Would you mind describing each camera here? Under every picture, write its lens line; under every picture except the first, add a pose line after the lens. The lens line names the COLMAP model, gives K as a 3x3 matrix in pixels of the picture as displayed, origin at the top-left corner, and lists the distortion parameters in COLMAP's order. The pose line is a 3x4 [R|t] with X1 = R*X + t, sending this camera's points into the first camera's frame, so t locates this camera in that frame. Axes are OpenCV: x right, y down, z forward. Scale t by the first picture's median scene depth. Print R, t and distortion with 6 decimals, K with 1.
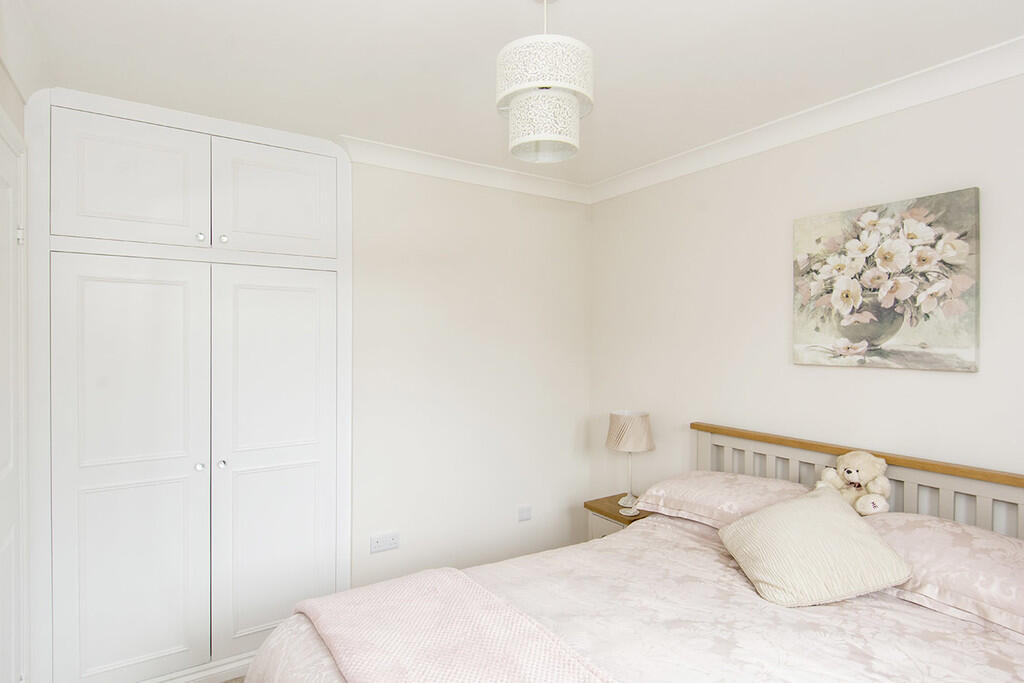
lens RADIAL K [[539.3, 0, 507.4], [0, 539.3, 339.2], [0, 0, 1]] dist [0.007274, -0.000727]
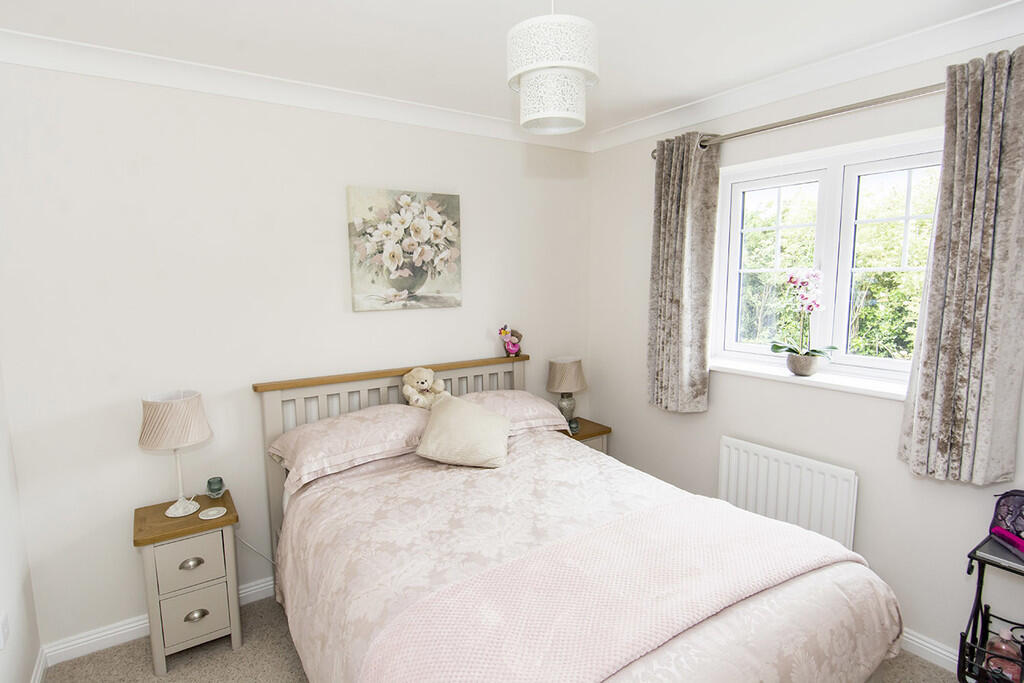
lens RADIAL K [[539.3, 0, 507.3], [0, 539.3, 340.7], [0, 0, 1]] dist [0.007274, -0.000727]
pose [[-0.010349, -0.134971, 0.990795, -0.744377], [0.009727, 0.990788, 0.135072, -0.053525], [-0.999899, 0.011035, -0.008941, 0.771145]]
